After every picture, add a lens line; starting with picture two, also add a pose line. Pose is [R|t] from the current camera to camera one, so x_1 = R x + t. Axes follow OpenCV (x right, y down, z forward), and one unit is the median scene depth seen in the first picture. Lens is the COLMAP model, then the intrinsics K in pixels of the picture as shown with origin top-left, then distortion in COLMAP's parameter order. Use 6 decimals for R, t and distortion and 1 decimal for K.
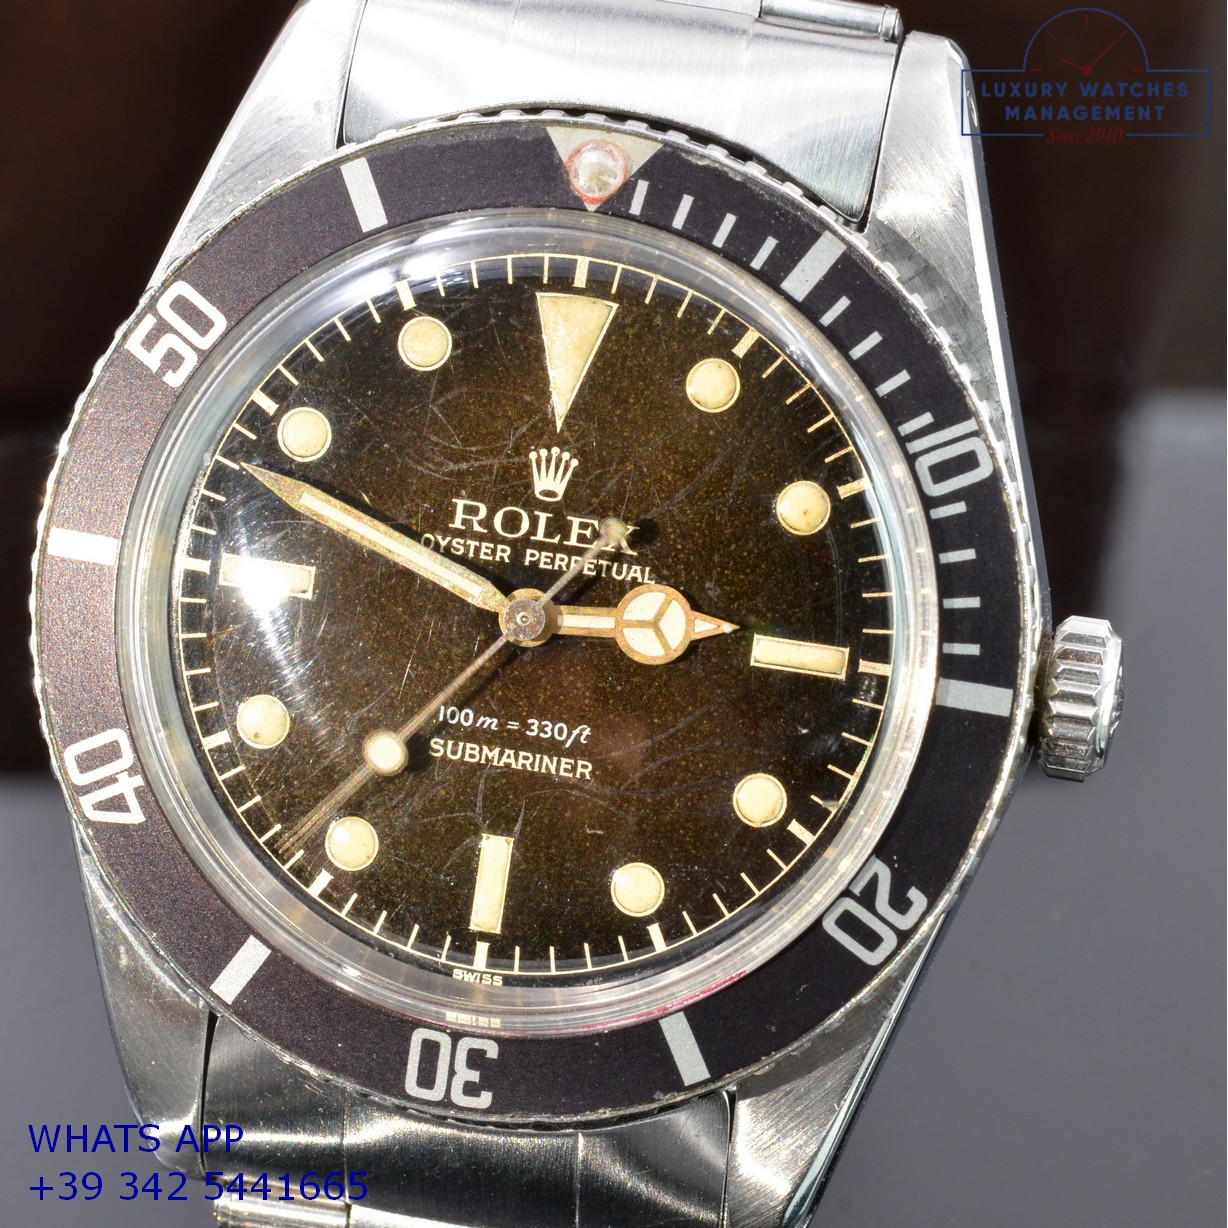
lens RADIAL K [[5156.6, 0, 614.0], [0, 5156.6, 614.0], [0, 0, 1]] dist [0.082936, -4.791018]
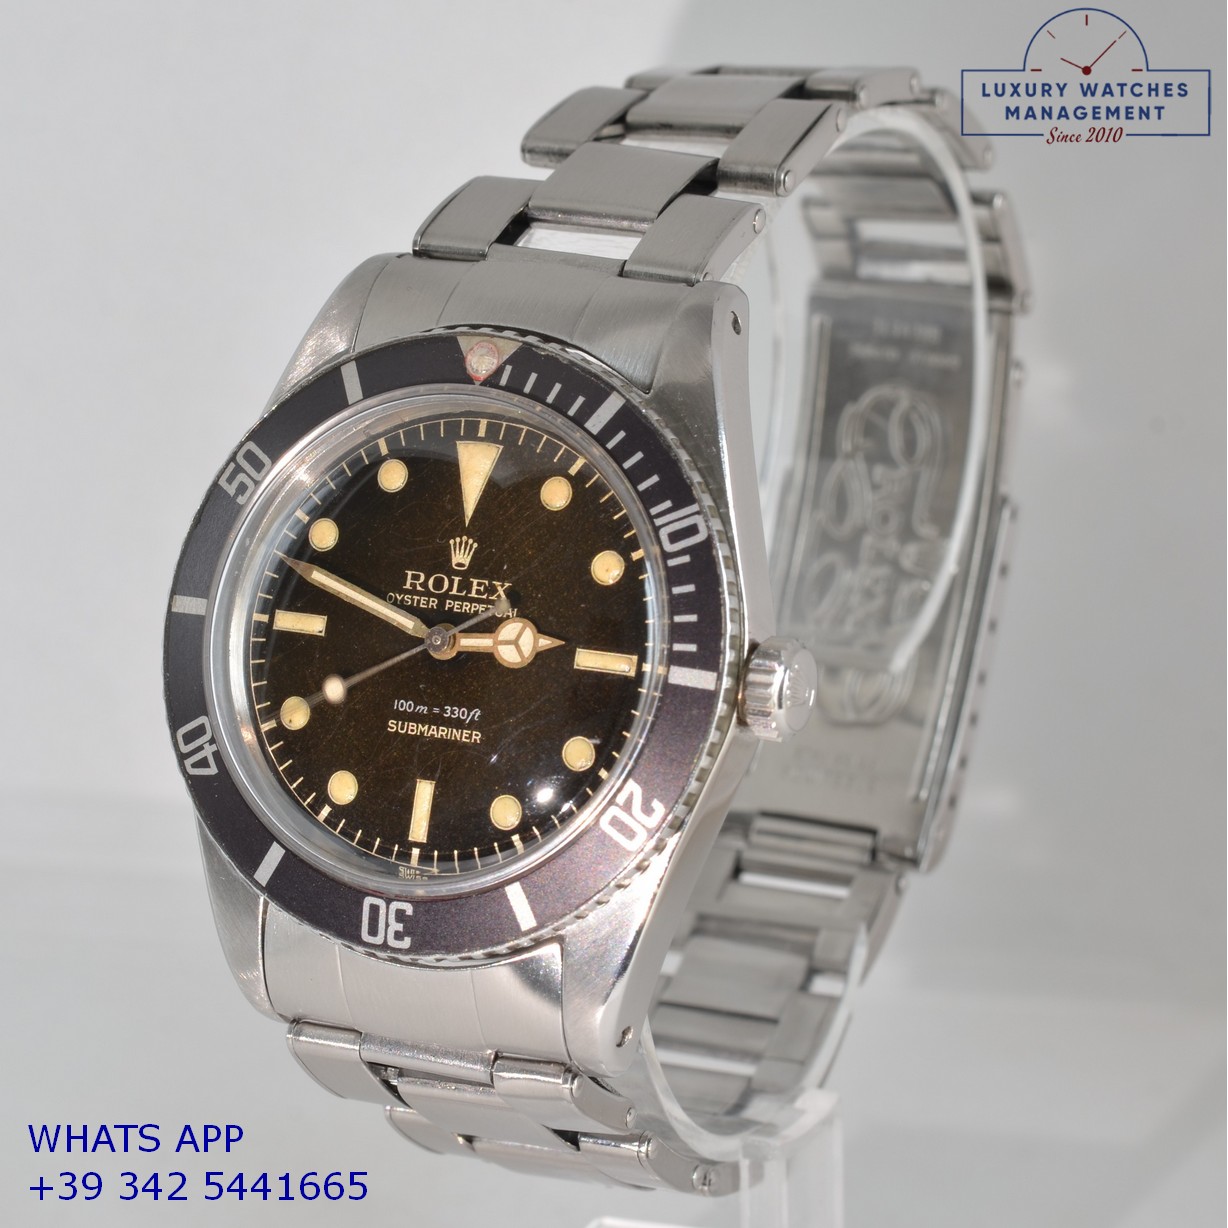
lens RADIAL K [[5156.6, 0, 614.0], [0, 5156.6, 614.0], [0, 0, 1]] dist [0.082936, -4.791018]
pose [[0.954642, -0.019404, -0.297124, 0.505739], [-0.027583, 0.987820, -0.153134, 0.234245], [0.296477, 0.154384, 0.942479, -0.484966]]
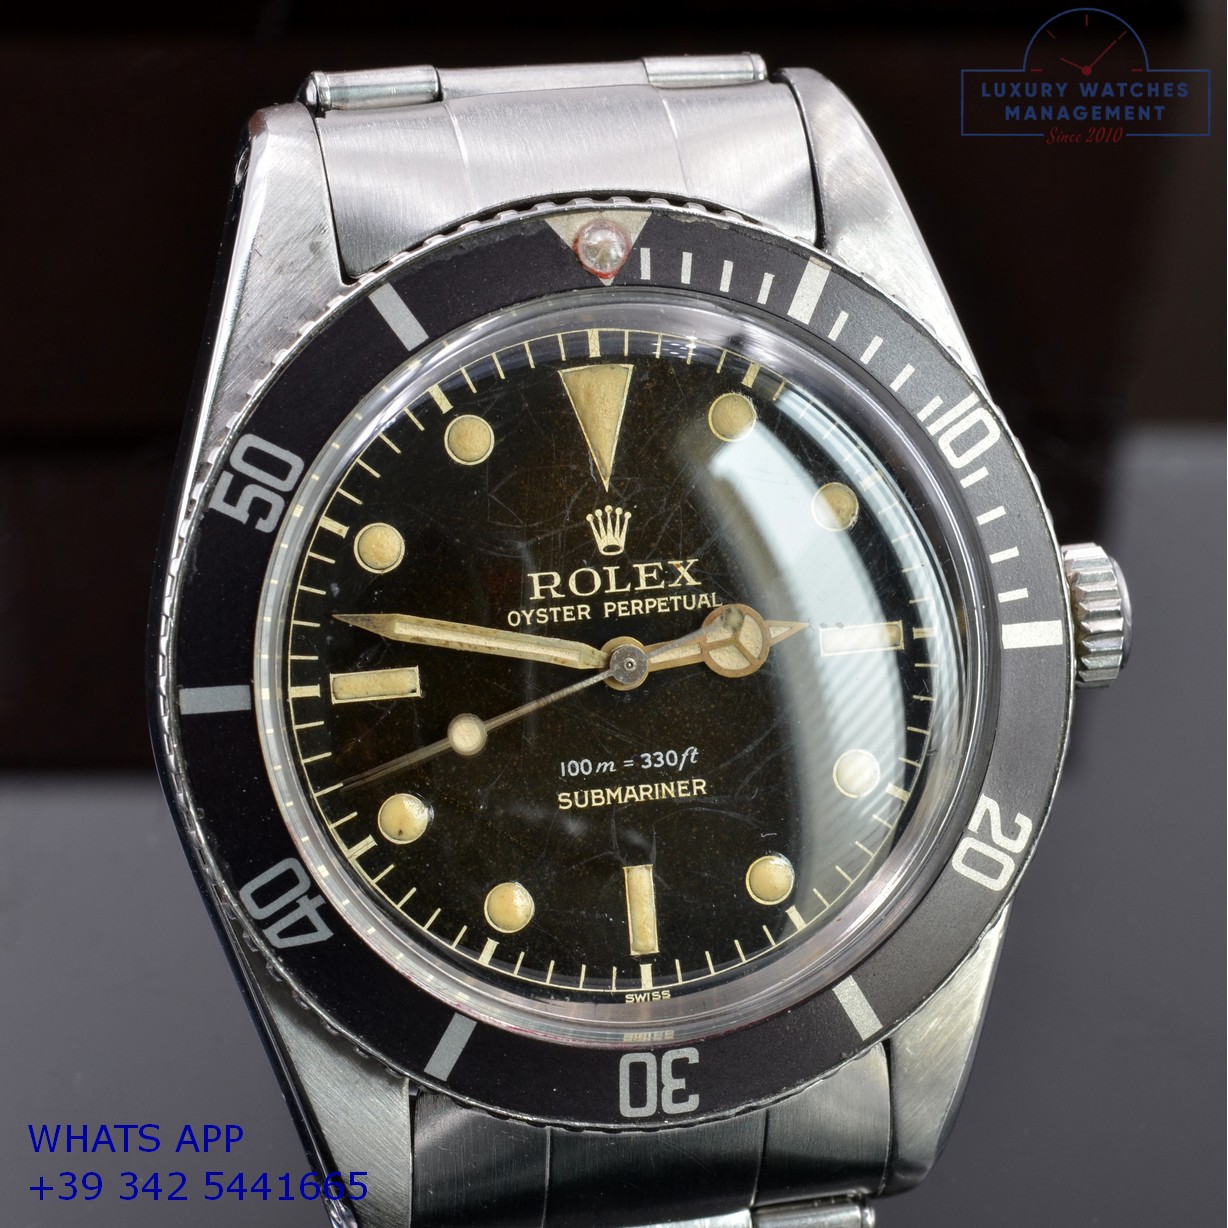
lens RADIAL K [[5156.6, 0, 614.0], [0, 5156.6, 614.0], [0, 0, 1]] dist [0.082936, -4.791018]
pose [[0.916328, -0.235839, 0.323609, -0.367336], [0.234395, 0.971143, 0.044038, -0.057680], [-0.324657, 0.035499, 0.945165, -0.027410]]
